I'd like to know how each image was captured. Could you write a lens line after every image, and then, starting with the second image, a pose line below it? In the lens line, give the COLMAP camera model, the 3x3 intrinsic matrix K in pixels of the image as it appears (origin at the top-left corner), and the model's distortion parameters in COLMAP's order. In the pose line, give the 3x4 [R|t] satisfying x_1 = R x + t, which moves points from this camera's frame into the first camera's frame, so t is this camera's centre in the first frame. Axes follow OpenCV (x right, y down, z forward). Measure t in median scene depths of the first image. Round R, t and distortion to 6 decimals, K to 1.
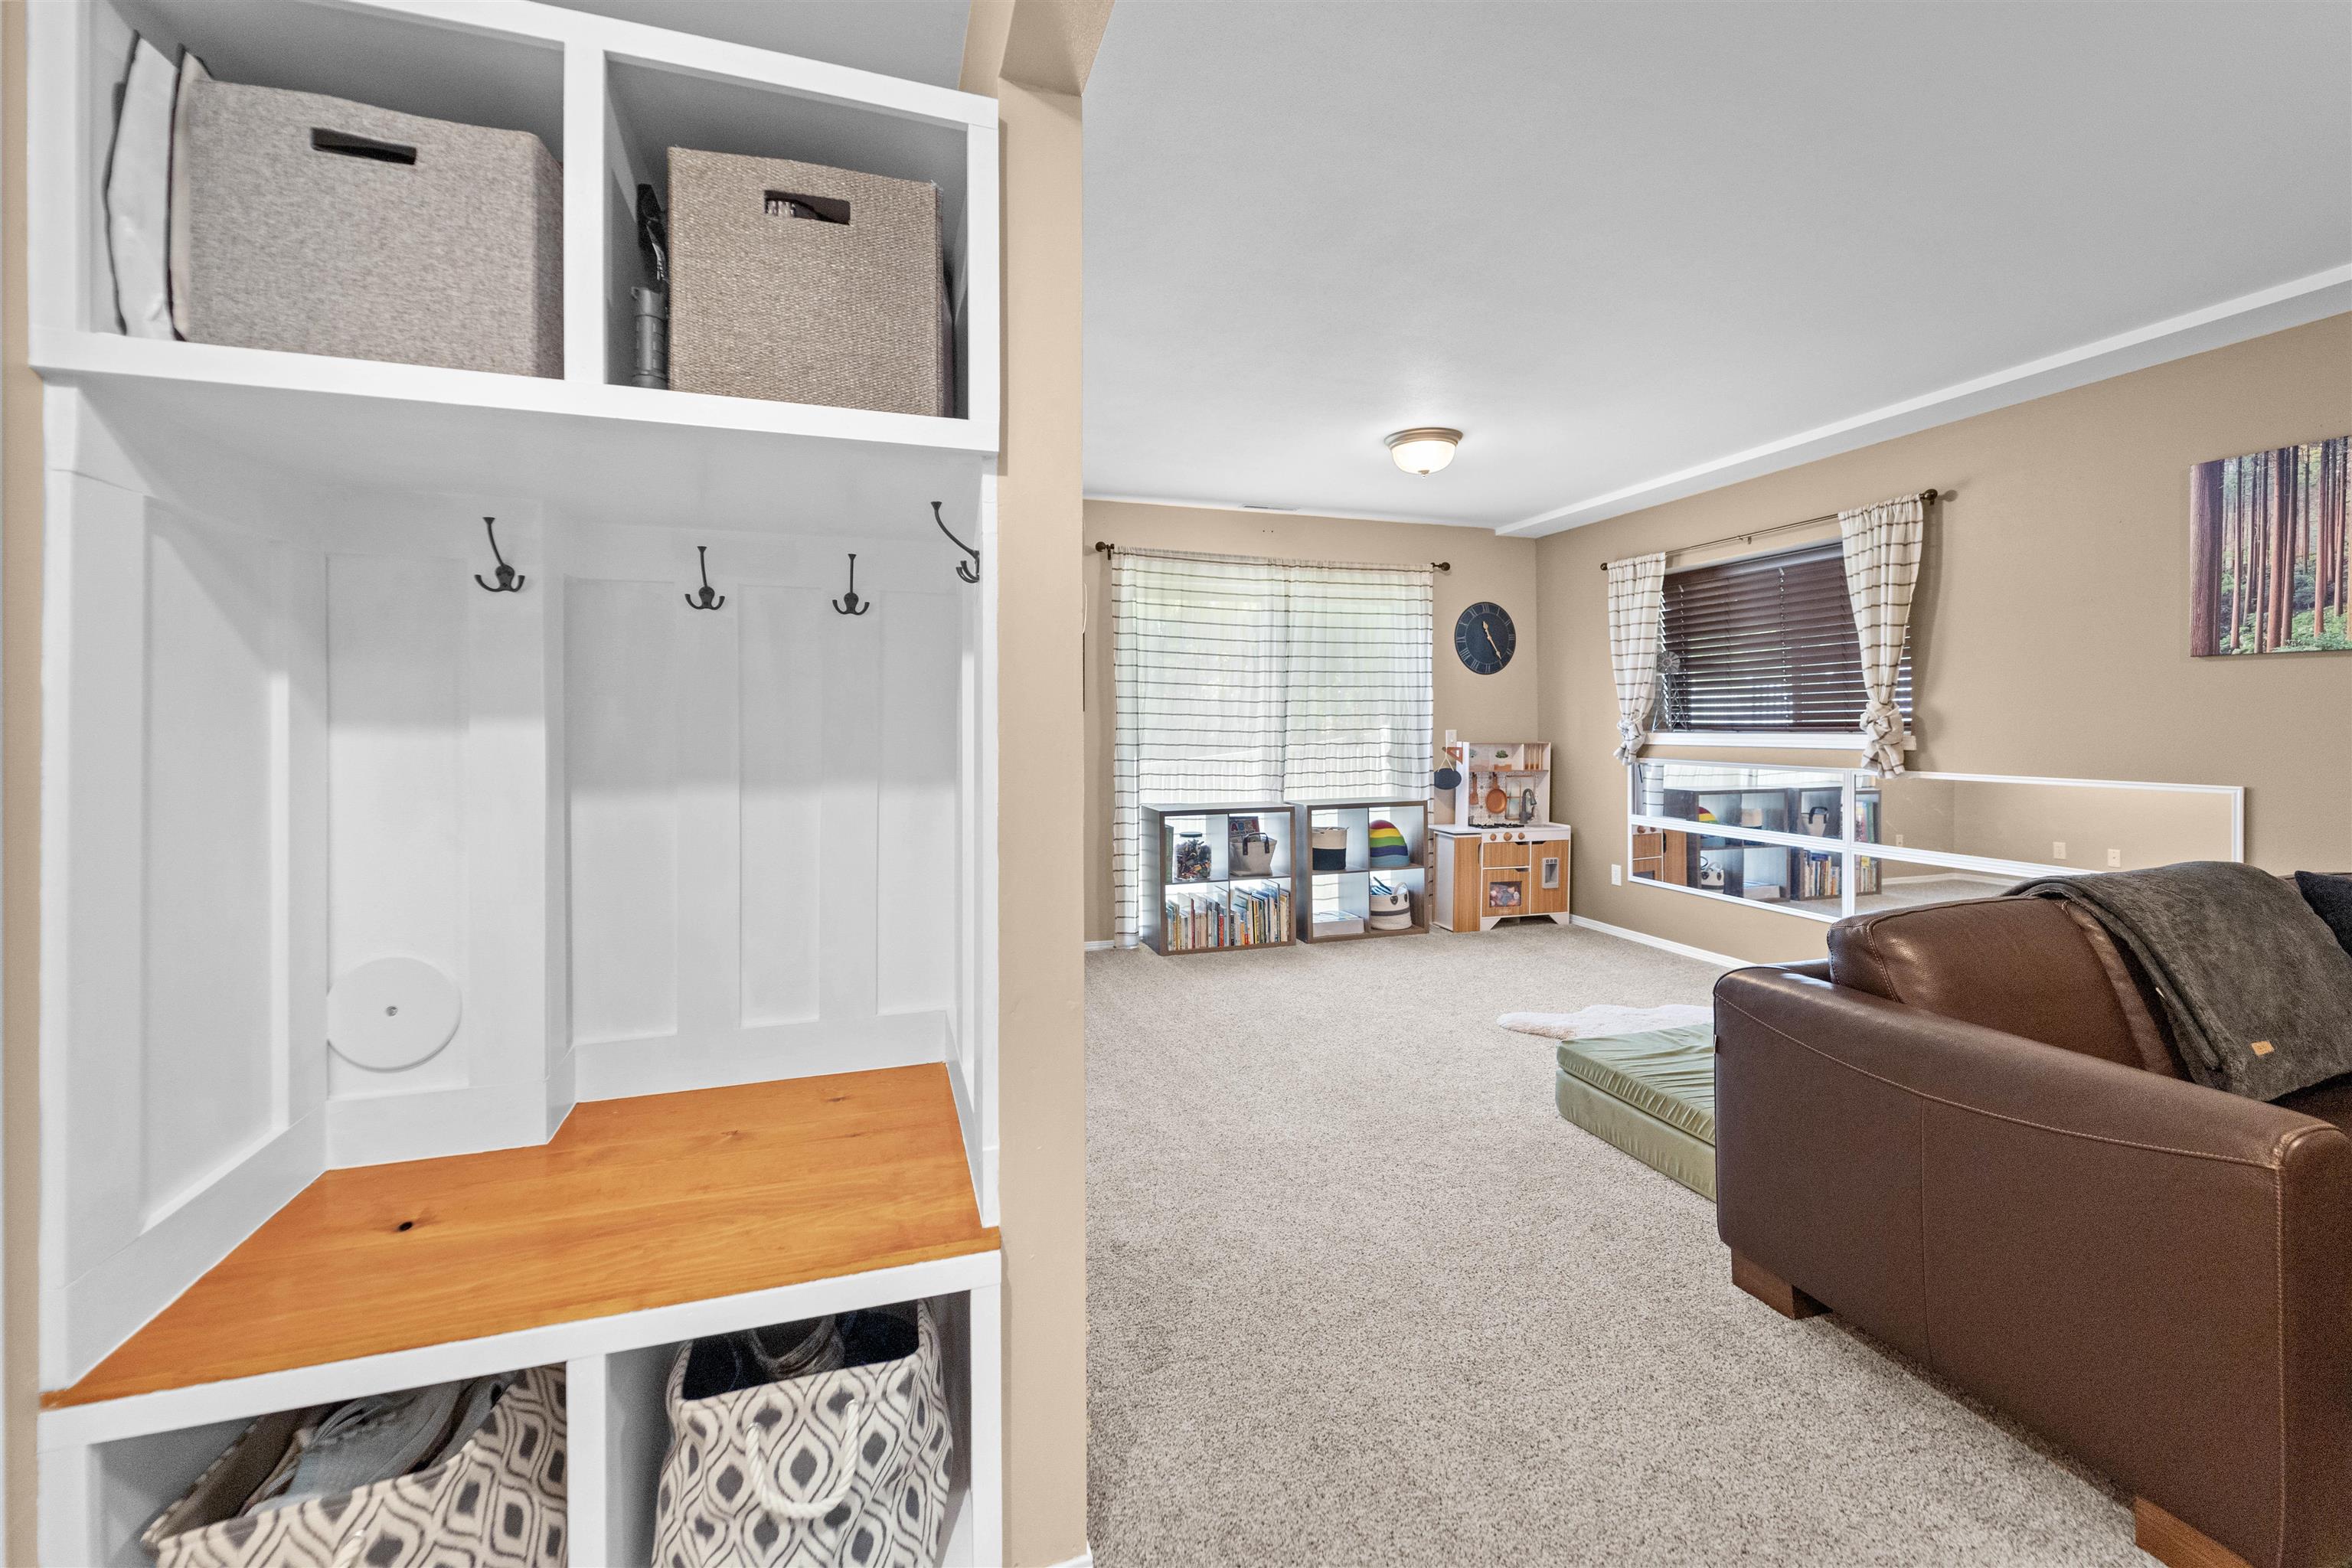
lens RADIAL K [[947.6, 0, 1175.7], [0, 947.6, 742.5], [0, 0, 1]] dist [-0.002409, -0.000469]
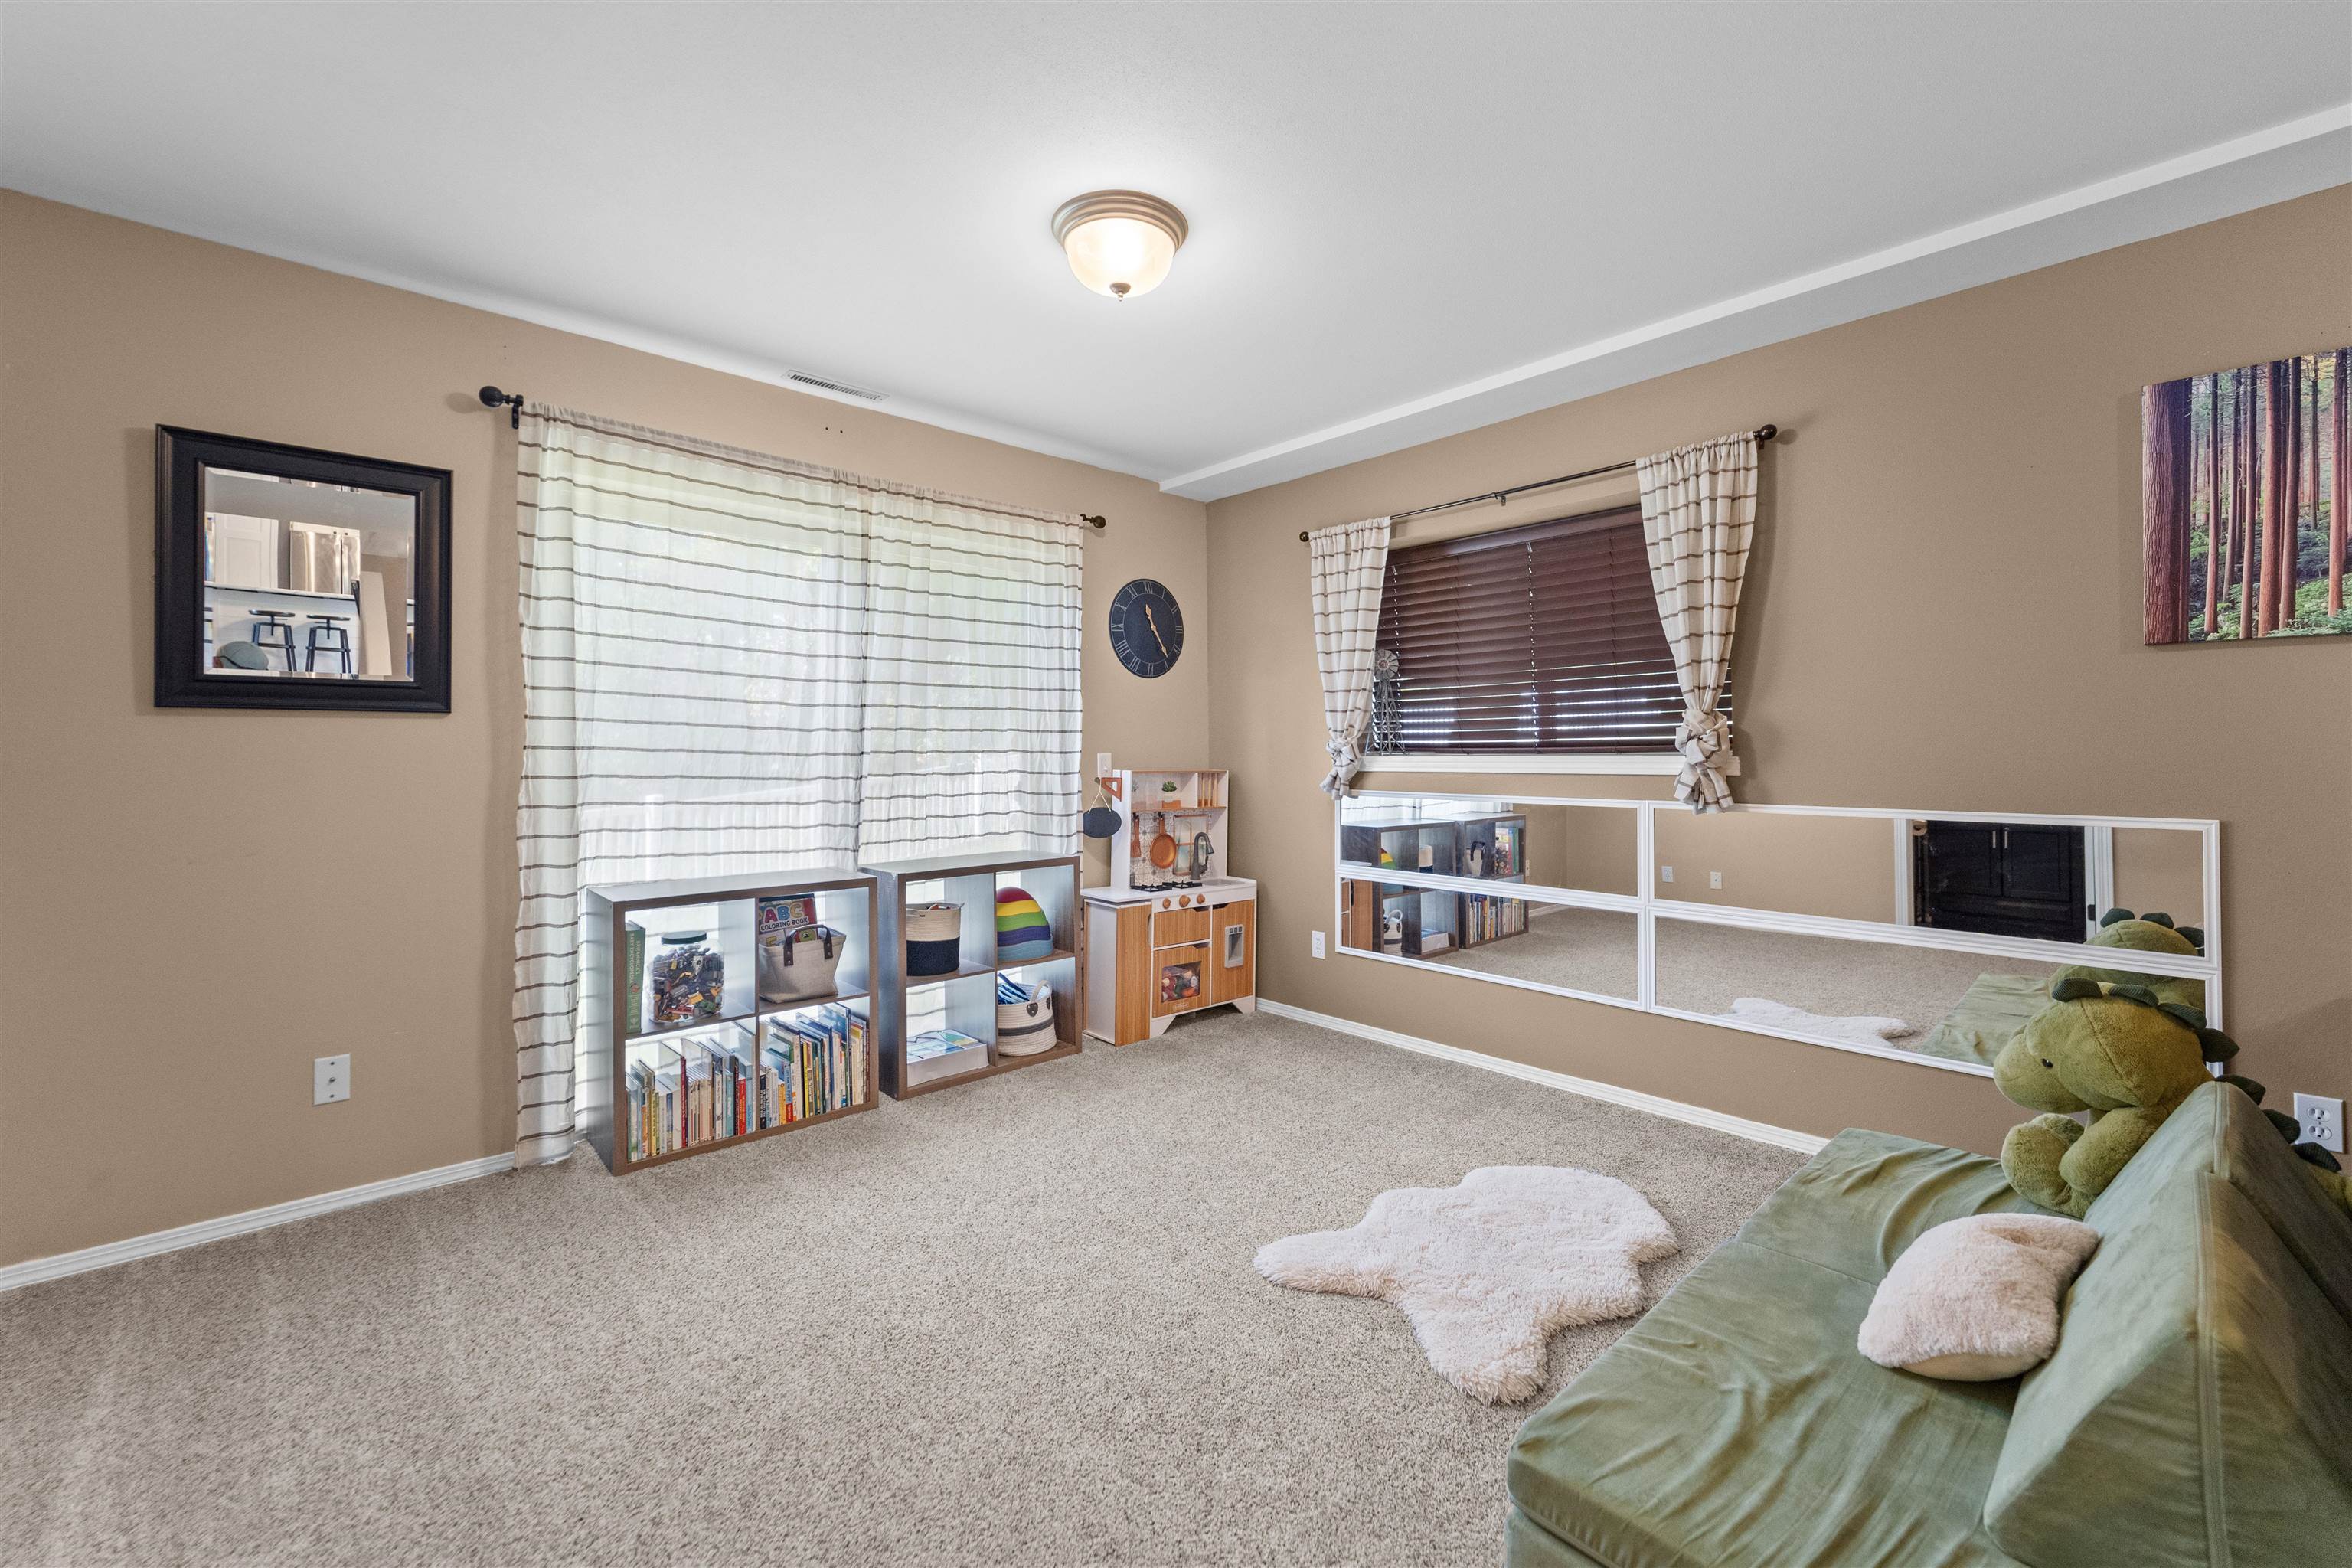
lens RADIAL K [[947.6, 0, 1175.7], [0, 947.6, 742.5], [0, 0, 1]] dist [-0.002409, -0.000469]
pose [[0.906654, 0.008011, 0.421800, 0.042091], [0.006704, 0.999420, -0.033391, 0.002968], [-0.421823, 0.033102, 0.906074, 0.363838]]
